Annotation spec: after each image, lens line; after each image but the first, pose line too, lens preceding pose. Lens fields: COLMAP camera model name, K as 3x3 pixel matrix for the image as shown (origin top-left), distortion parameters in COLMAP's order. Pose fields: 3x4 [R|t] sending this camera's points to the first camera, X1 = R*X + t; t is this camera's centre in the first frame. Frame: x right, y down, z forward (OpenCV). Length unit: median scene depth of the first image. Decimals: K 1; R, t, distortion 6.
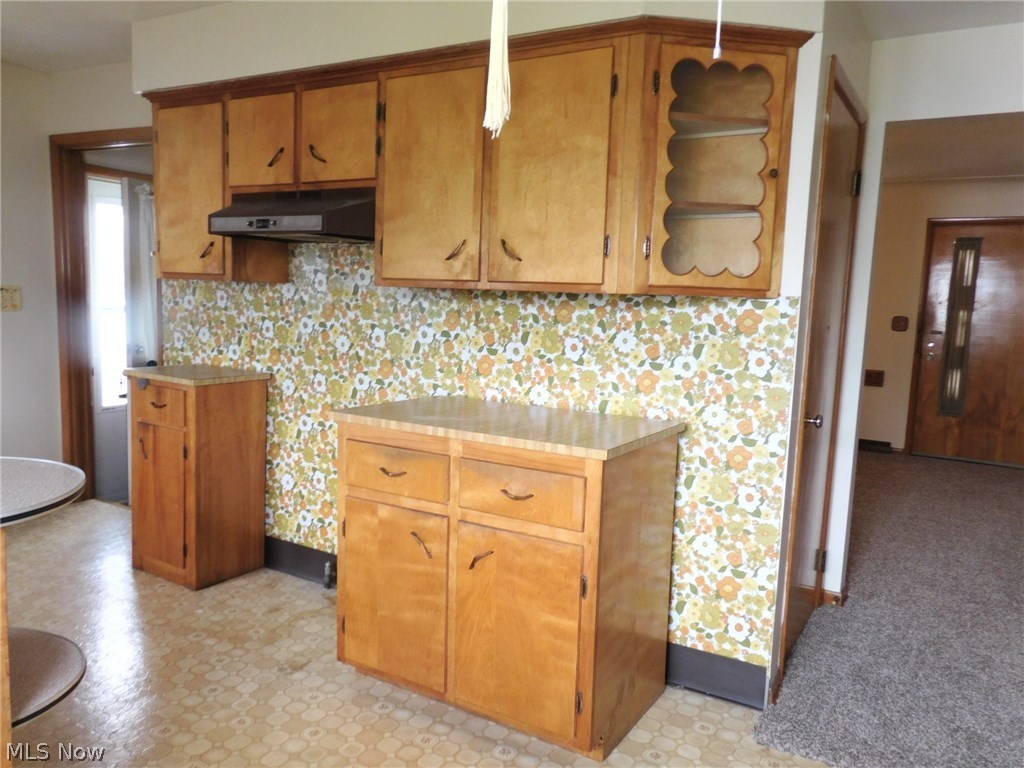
lens RADIAL K [[775.4, 0, 511.6], [0, 775.4, 392.6], [0, 0, 1]] dist [-0.007784, 0.034640]
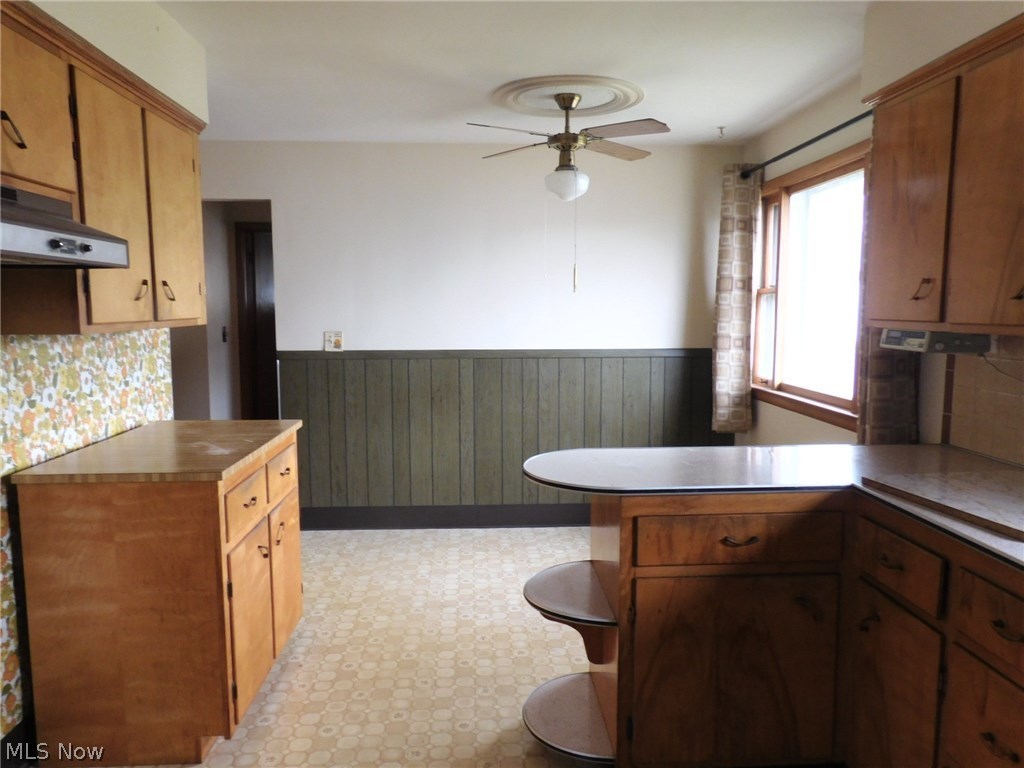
lens RADIAL K [[775.4, 0, 511.6], [0, 775.4, 392.6], [0, 0, 1]] dist [-0.007784, 0.034640]
pose [[-0.555105, -0.134672, 0.820806, -1.028816], [0.077851, 0.974062, 0.212467, -0.208938], [-0.828129, 0.181842, -0.530222, 1.051442]]
